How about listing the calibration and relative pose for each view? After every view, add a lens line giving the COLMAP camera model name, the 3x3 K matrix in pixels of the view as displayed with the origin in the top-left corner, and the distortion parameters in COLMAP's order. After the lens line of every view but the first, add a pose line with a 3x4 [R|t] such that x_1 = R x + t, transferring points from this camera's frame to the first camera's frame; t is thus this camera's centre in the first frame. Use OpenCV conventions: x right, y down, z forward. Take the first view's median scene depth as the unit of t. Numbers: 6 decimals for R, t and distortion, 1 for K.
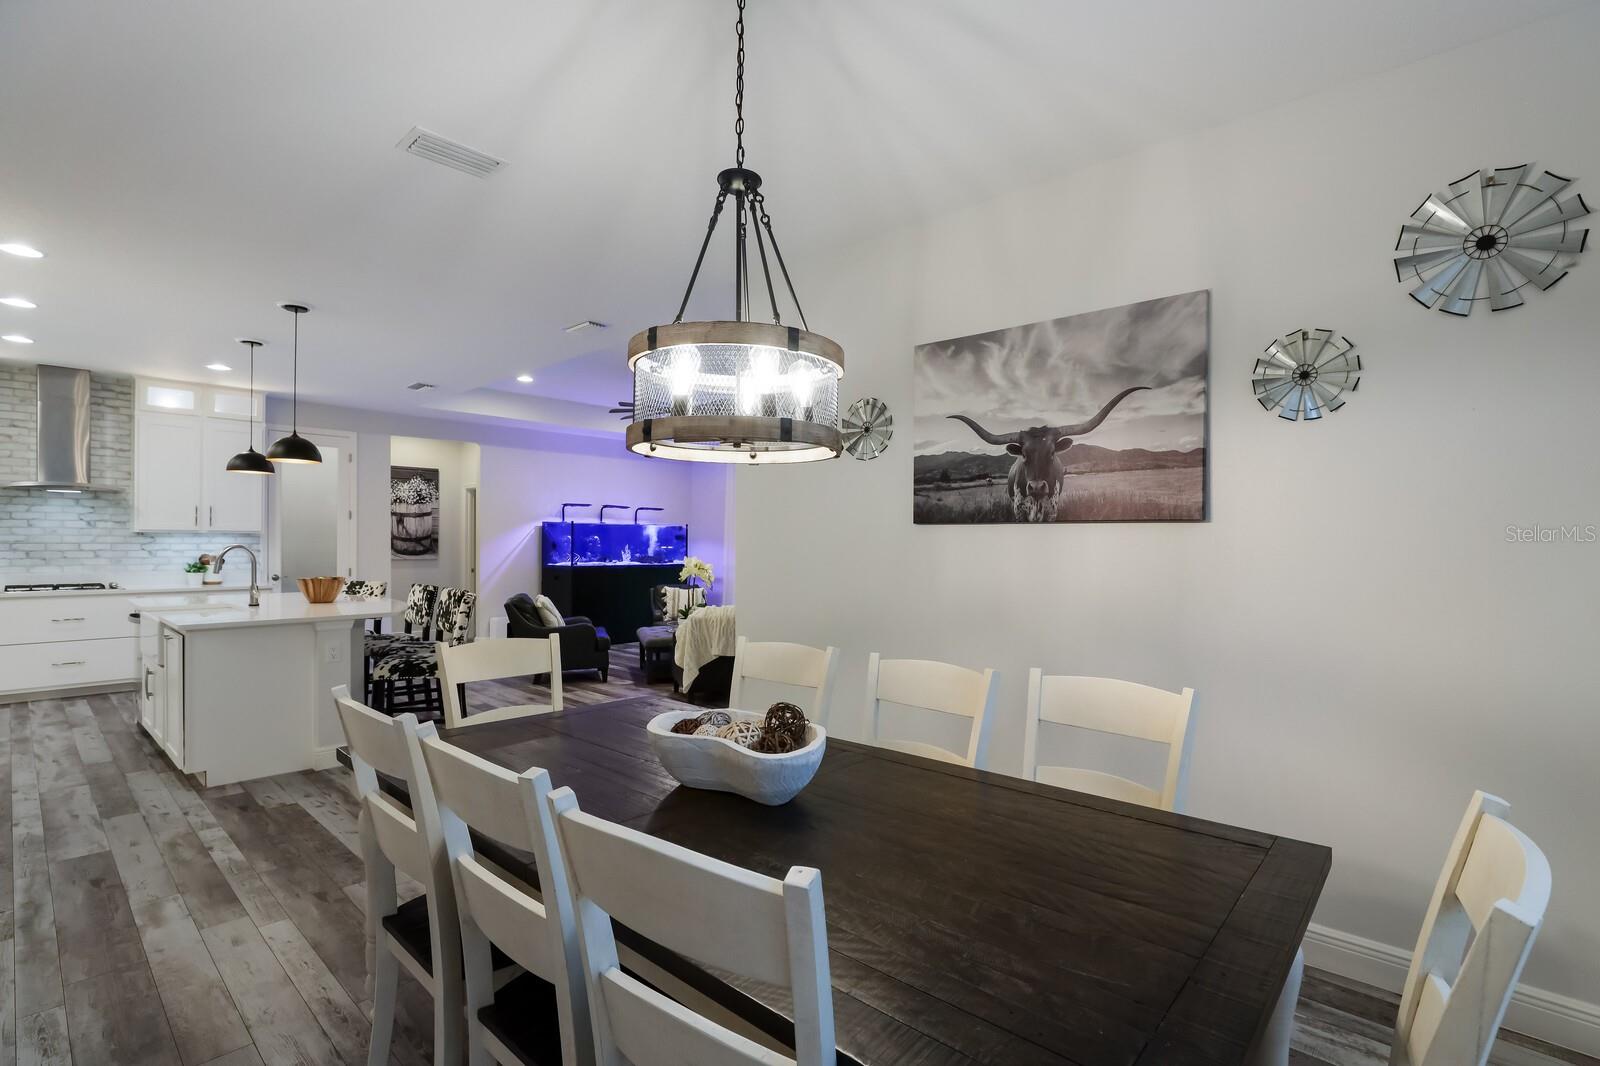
lens RADIAL K [[754.8, 0, 810.1], [0, 754.8, 536.8], [0, 0, 1]] dist [-0.036688, 0.010931]
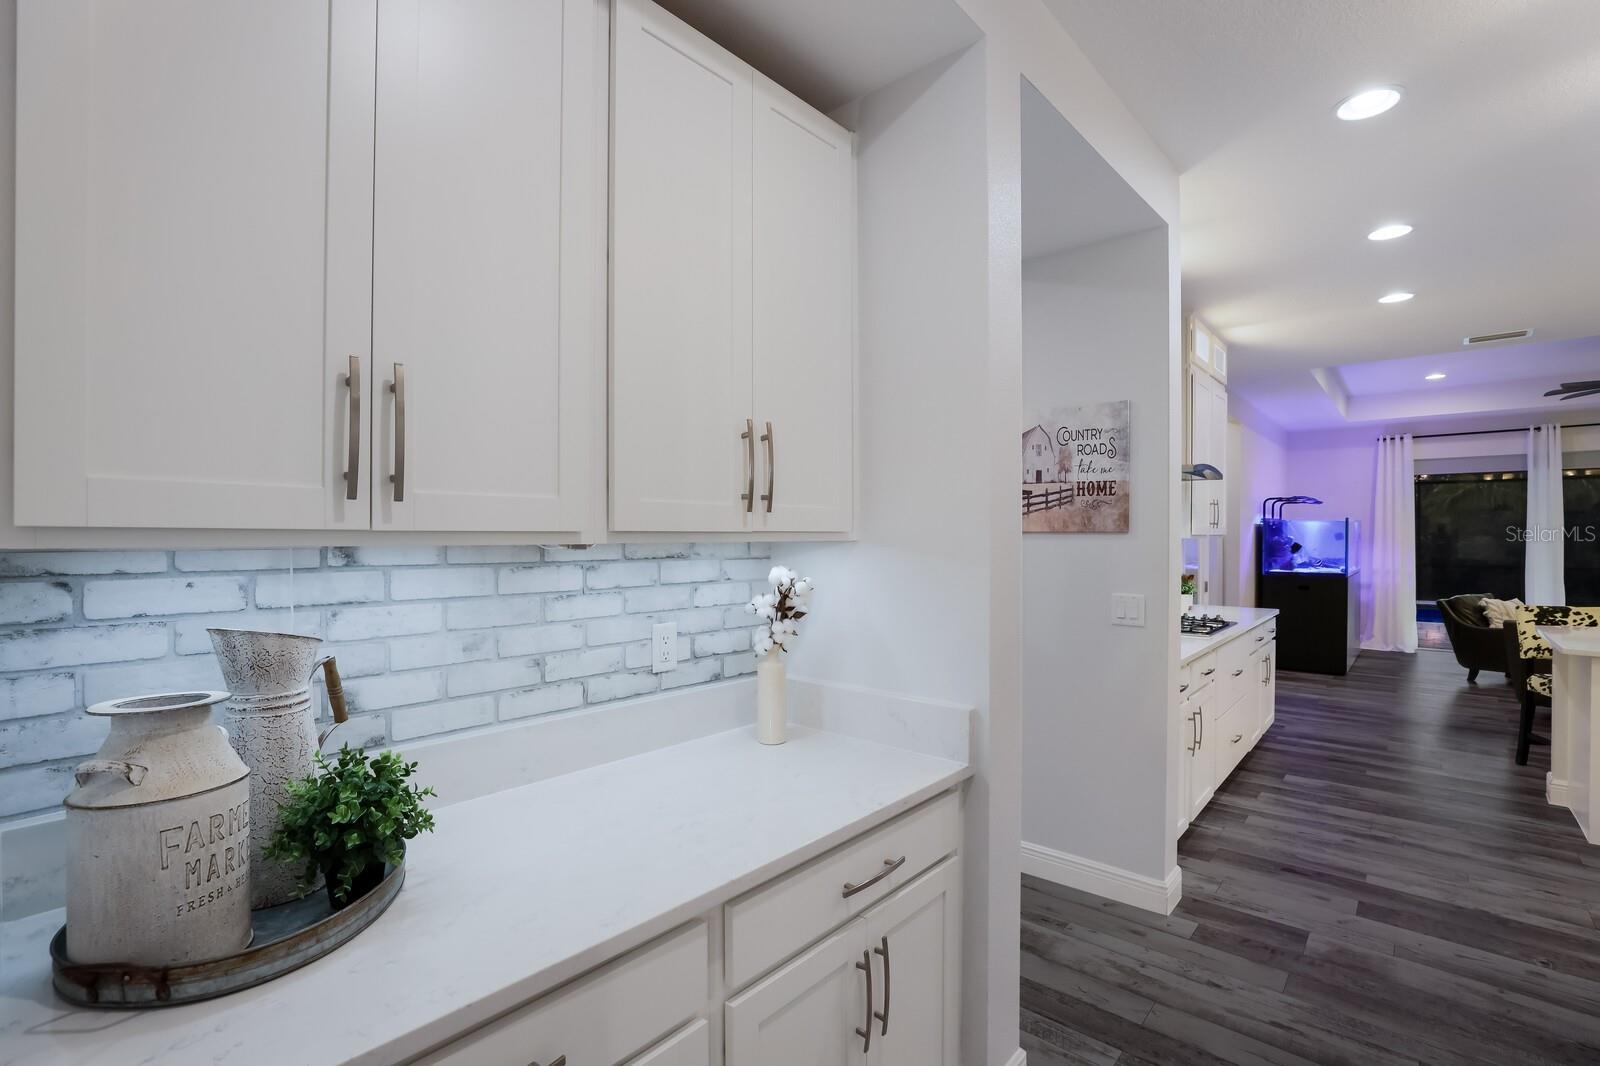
lens RADIAL K [[729.7, 0, 790.3], [0, 729.7, 541.2], [0, 0, 1]] dist [-0.043685, 0.014368]
pose [[0.999977, -0.006440, 0.001932, -1.309257], [0.006407, 0.999840, 0.016675, -0.017829], [-0.002039, -0.016662, 0.999859, 0.333201]]
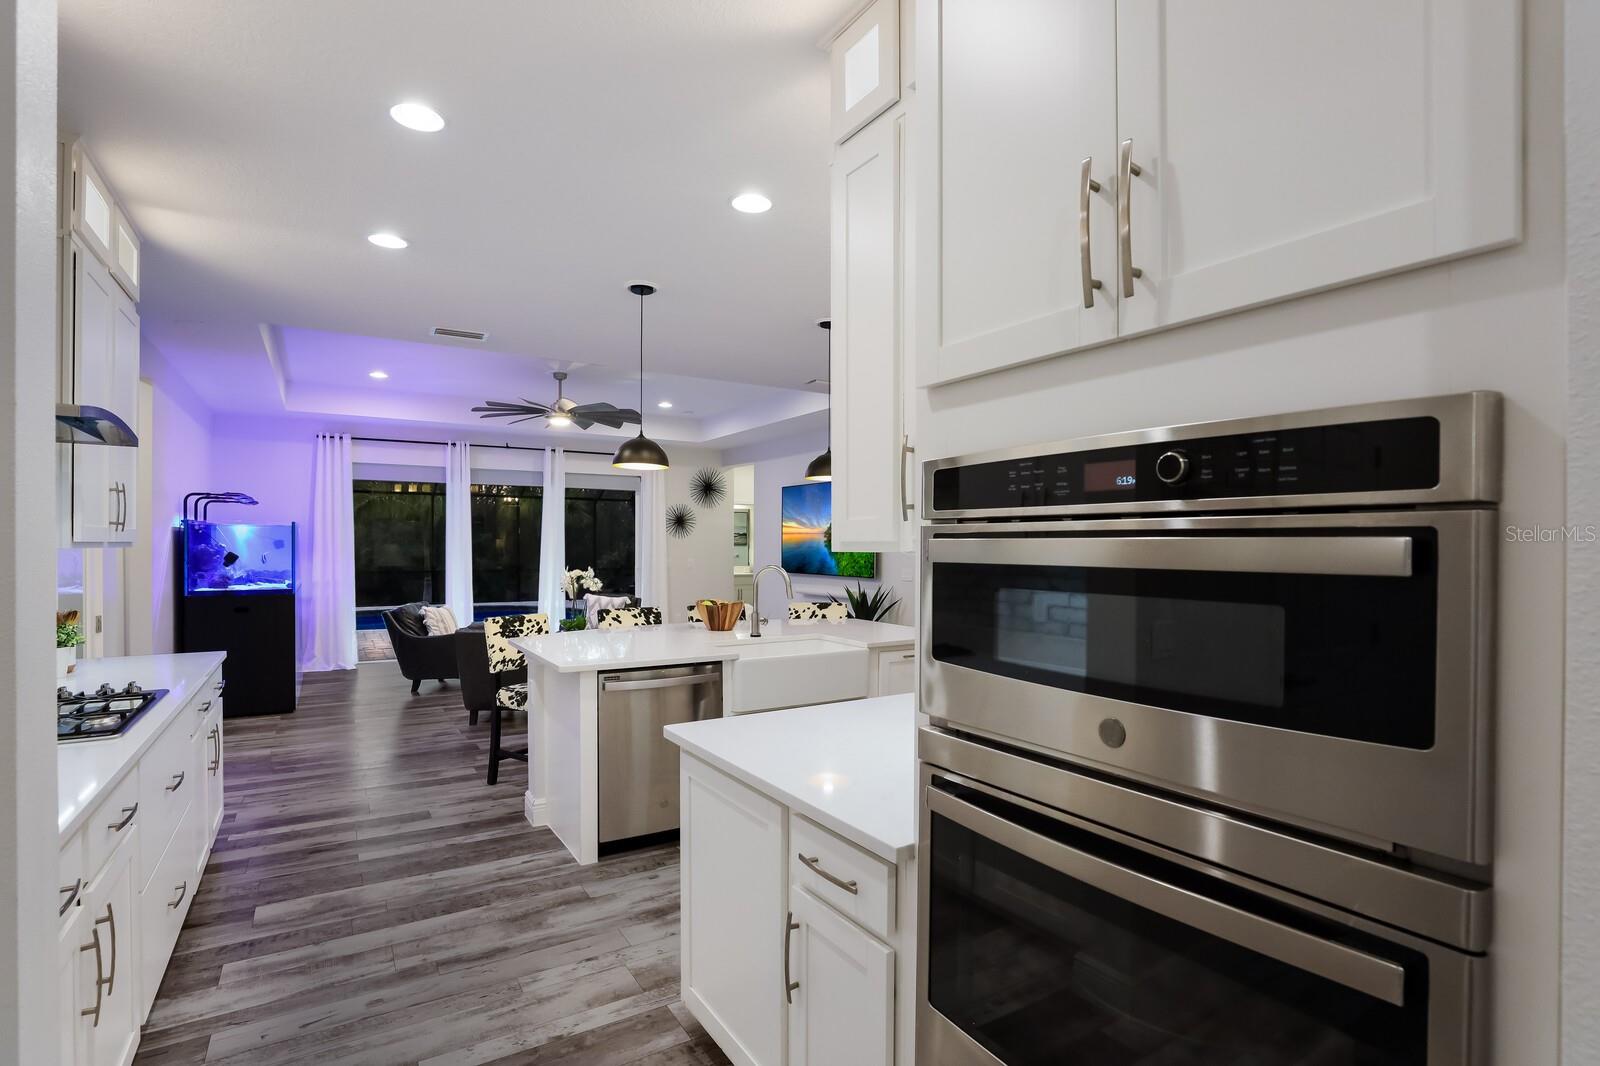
lens RADIAL K [[765.4, 0, 799.6], [0, 765.4, 550.1], [0, 0, 1]] dist [-0.044210, 0.014095]
pose [[0.275858, -0.012883, 0.961112, -1.196054], [-0.010059, 0.999817, 0.016289, -0.015979], [-0.961146, -0.014161, 0.275678, 0.543690]]
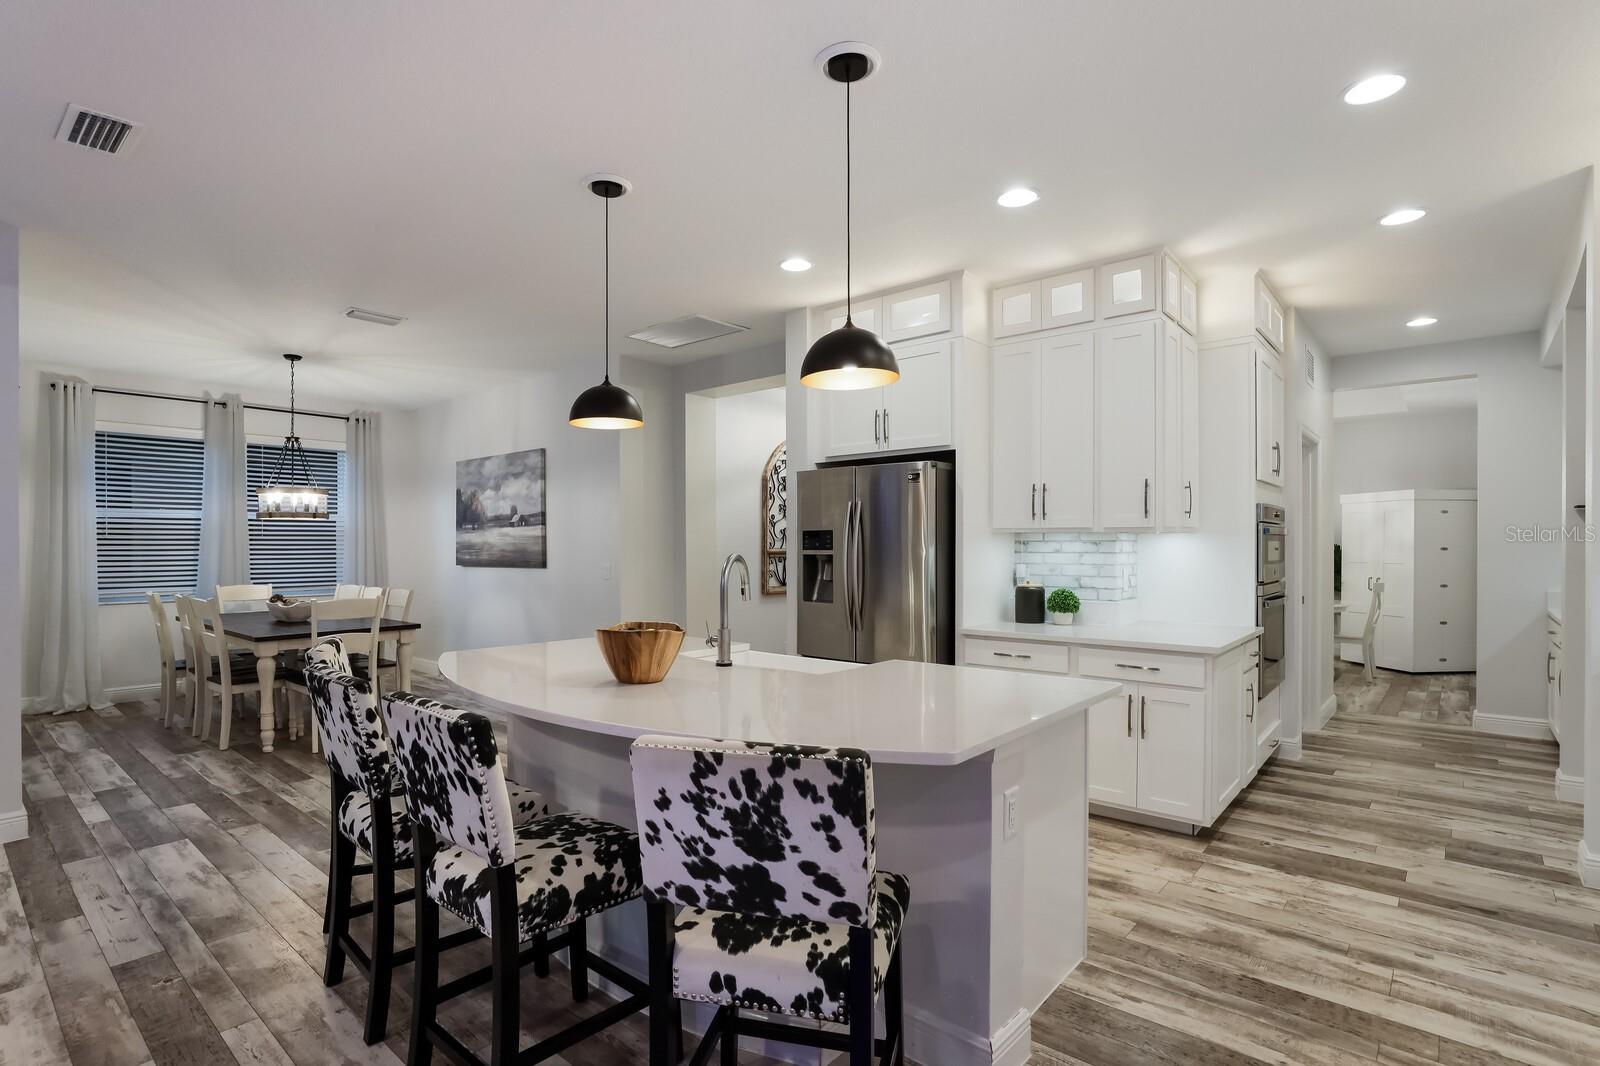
lens RADIAL K [[787.1, 0, 788.1], [0, 787.1, 551.8], [0, 0, 1]] dist [-0.036695, 0.013722]
pose [[-0.999856, -0.004955, -0.016226, -0.596699], [-0.004970, 0.999987, 0.000936, 0.006380], [0.016221, 0.001016, -0.999868, 1.202231]]
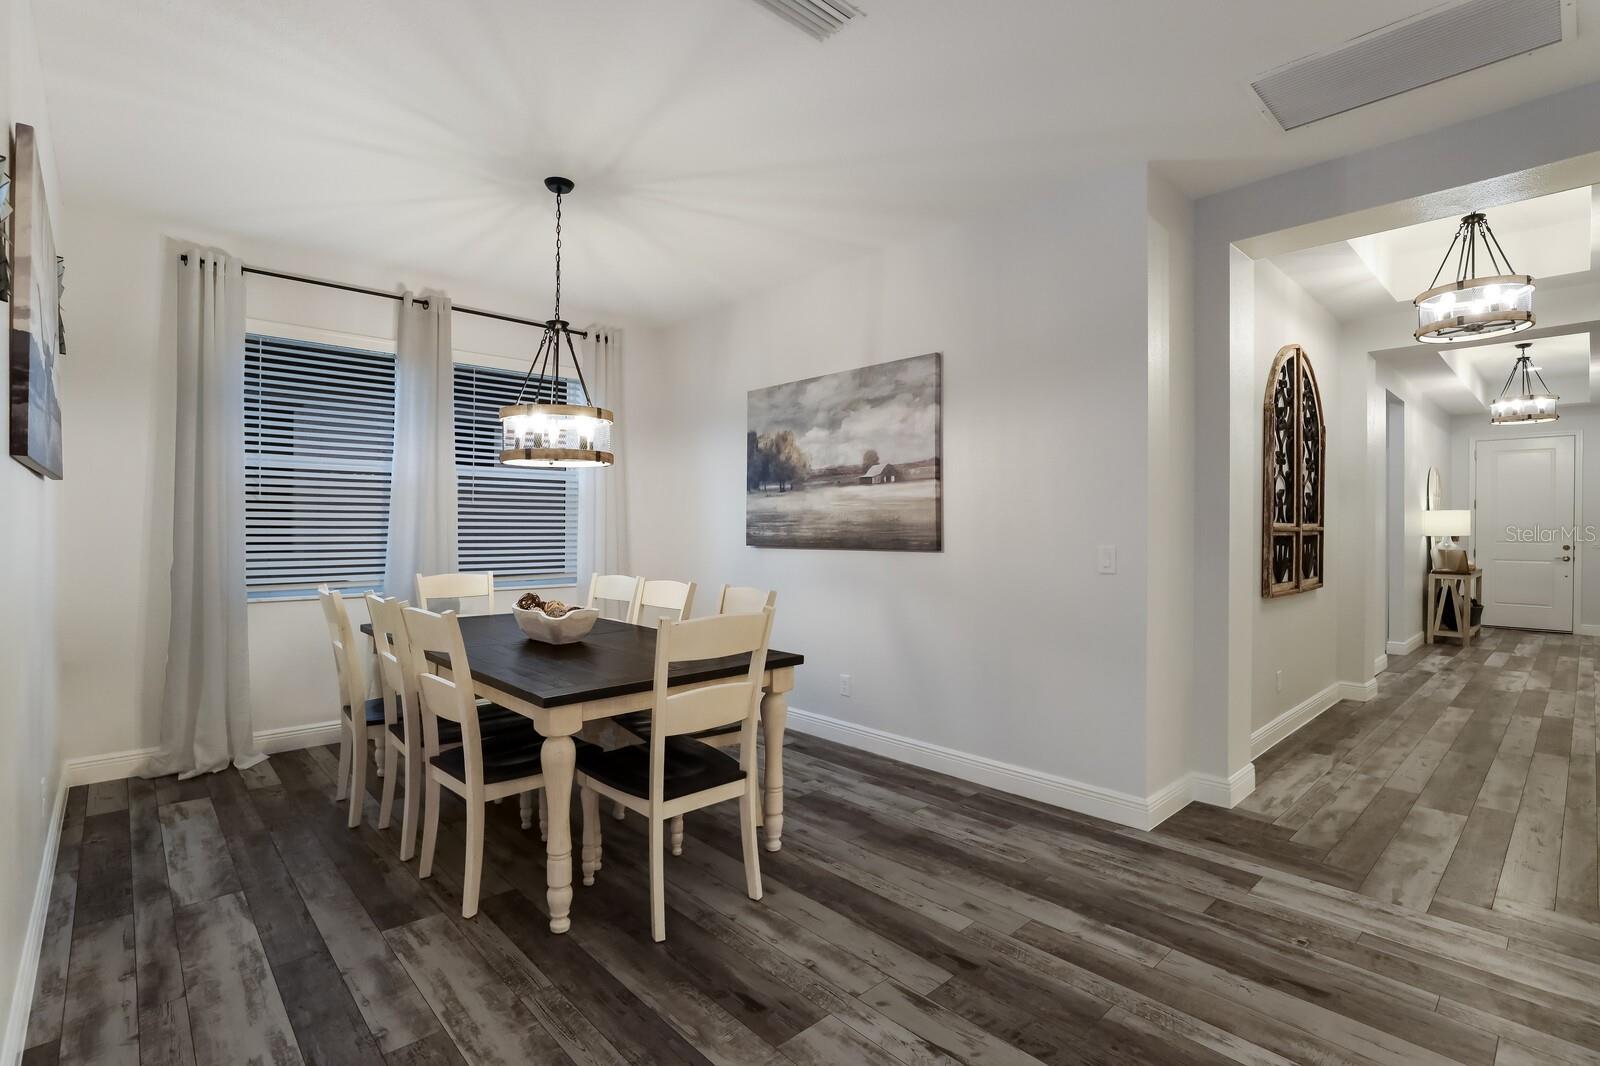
lens RADIAL K [[751.5, 0, 800.0], [0, 751.5, 533.0], [0, 0, 1]] dist [-0.035631, 0.014105]
pose [[-0.996176, -0.011331, 0.086634, -0.239007], [-0.011394, 0.999935, -0.000240, 0.017034], [-0.086626, -0.001226, -0.996240, 0.772622]]
